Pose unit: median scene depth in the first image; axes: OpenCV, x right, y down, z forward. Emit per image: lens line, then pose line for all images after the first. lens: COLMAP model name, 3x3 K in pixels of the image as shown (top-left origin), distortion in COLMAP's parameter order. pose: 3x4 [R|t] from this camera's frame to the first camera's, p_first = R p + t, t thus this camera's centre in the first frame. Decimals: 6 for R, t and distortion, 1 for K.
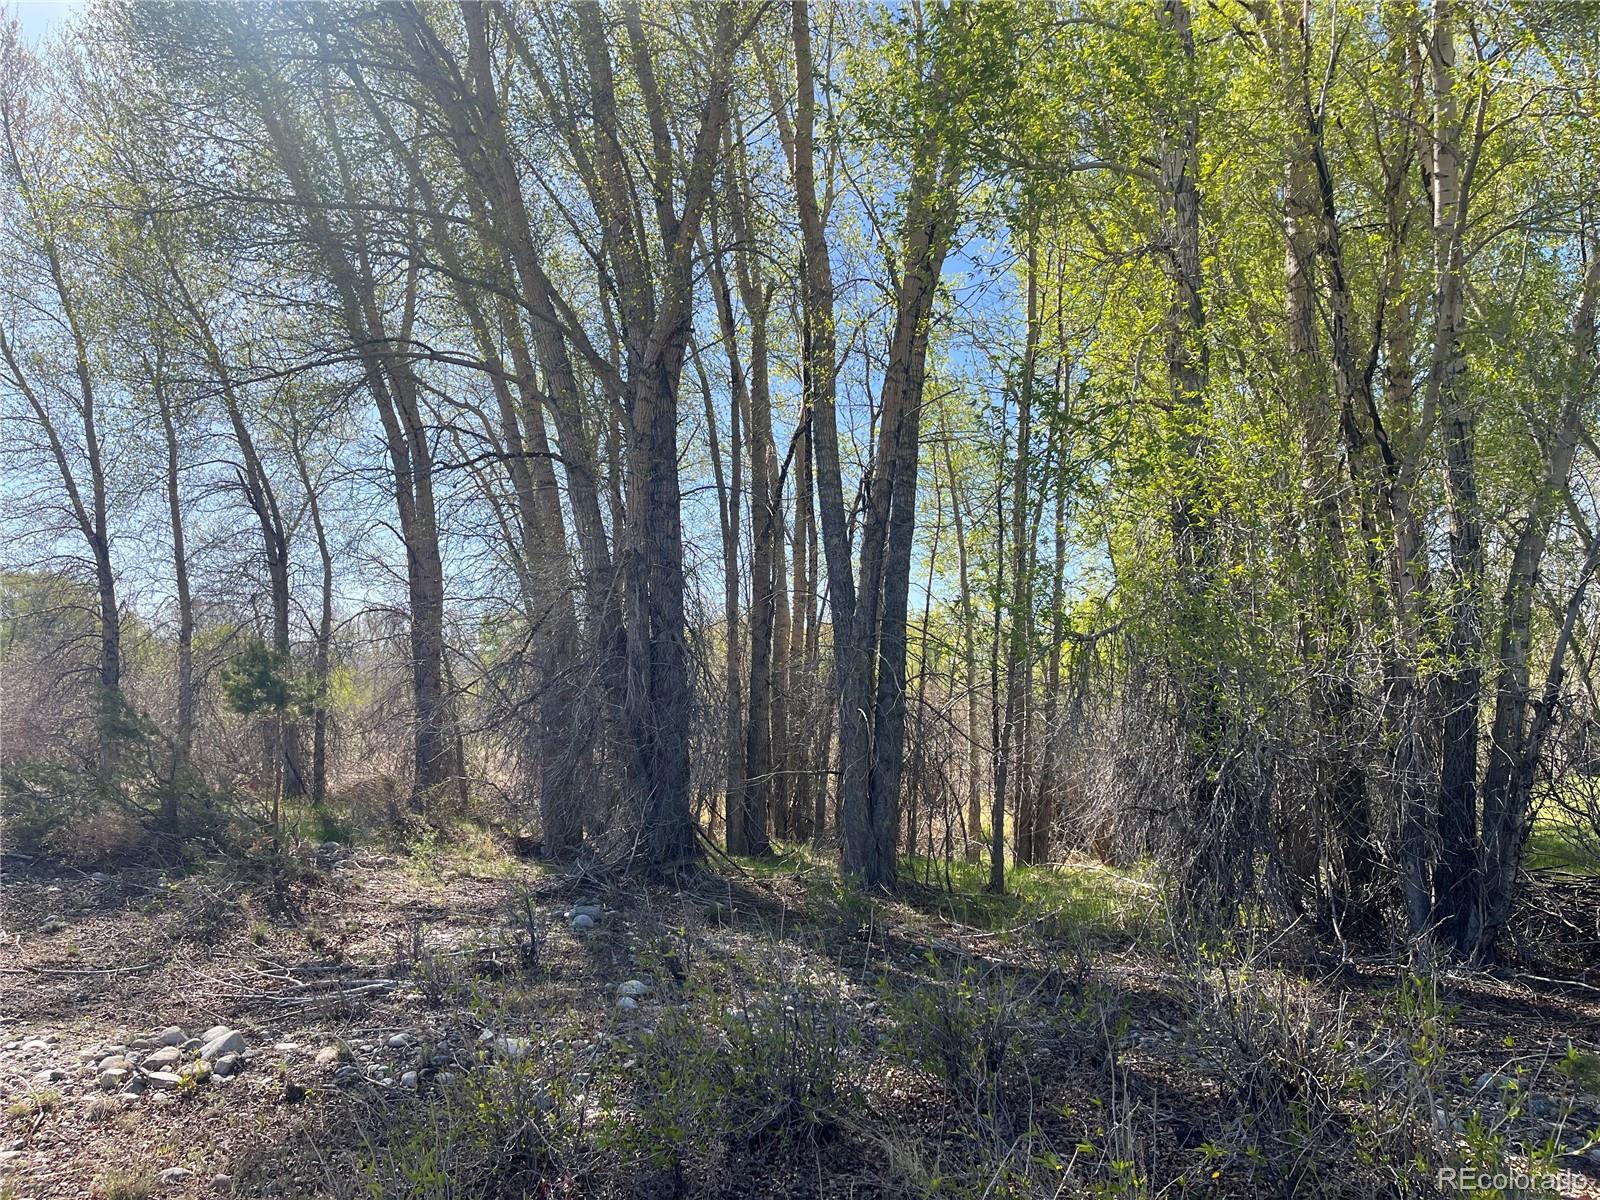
lens RADIAL K [[1211.0, 0, 794.3], [0, 1211.0, 596.4], [0, 0, 1]] dist [0.072658, -0.091655]
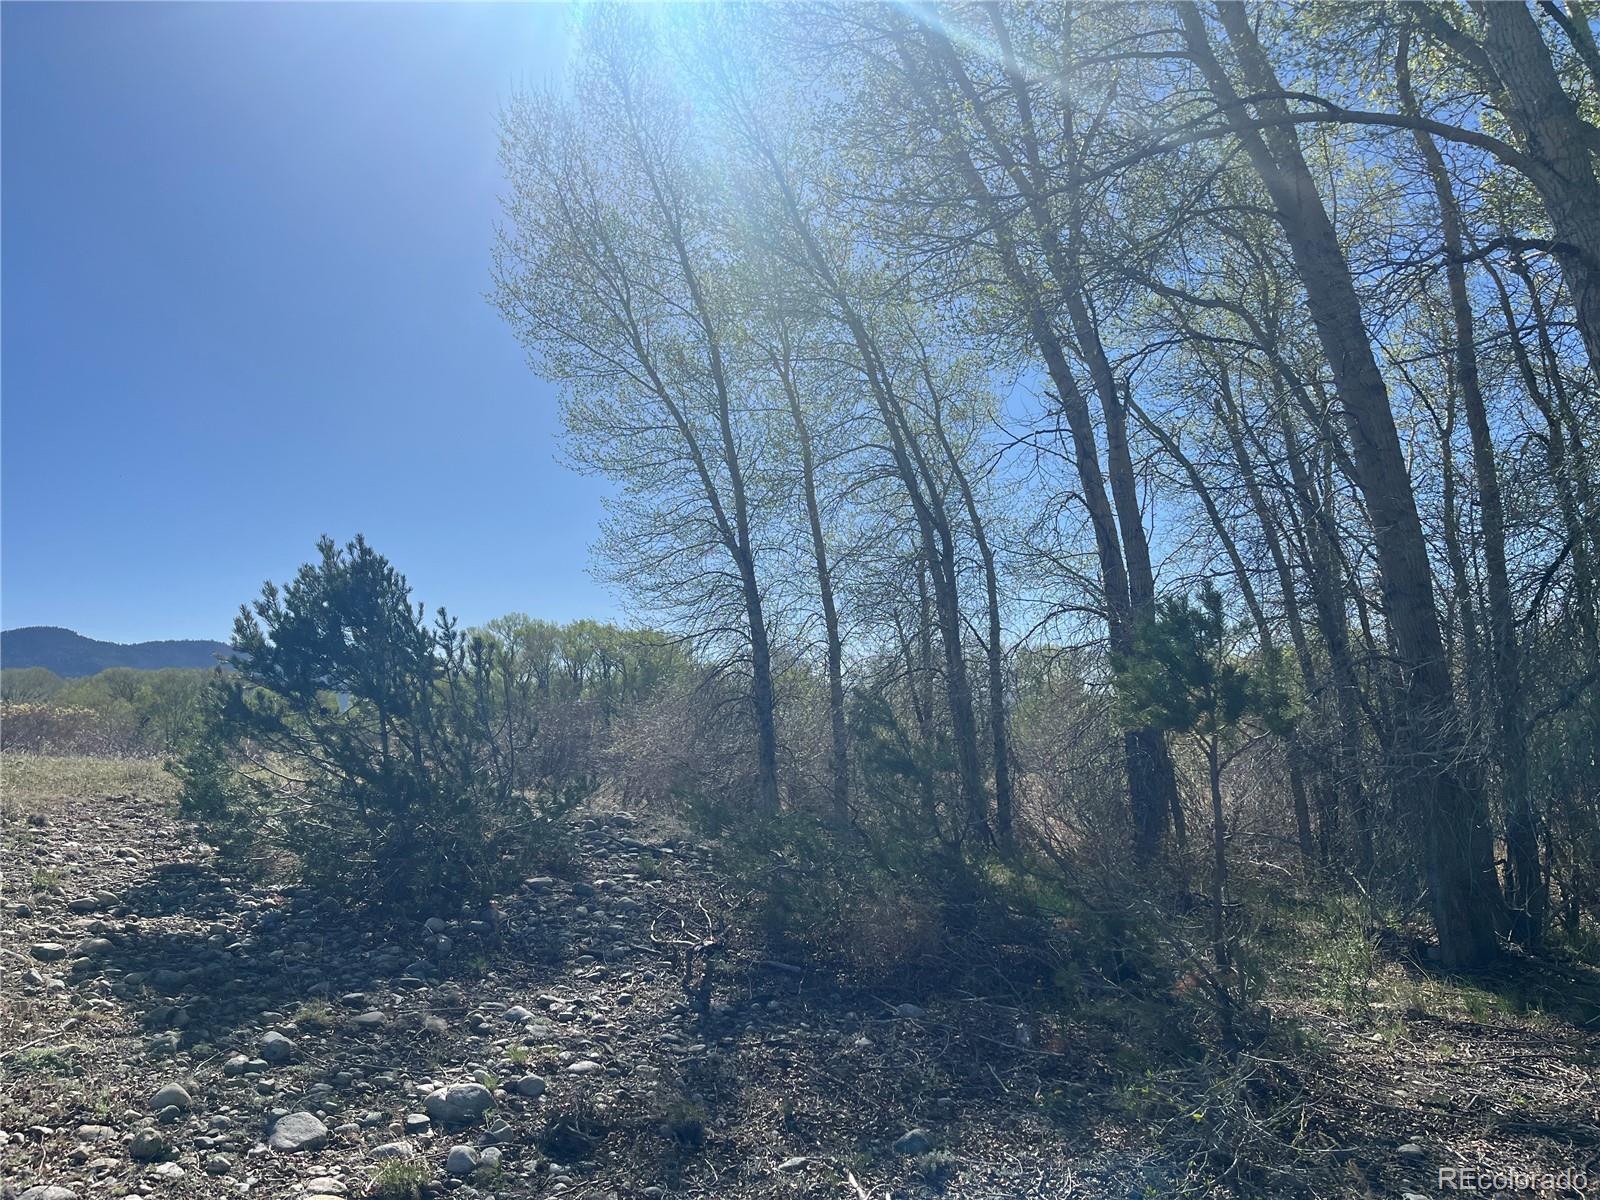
lens RADIAL K [[1211.0, 0, 804.9], [0, 1211.0, 592.7], [0, 0, 1]] dist [0.072658, -0.091655]
pose [[0.914672, -0.071307, -0.397858, -0.177926], [0.058658, 0.997313, -0.043893, 0.023668], [0.399919, 0.016810, 0.916397, 0.212216]]
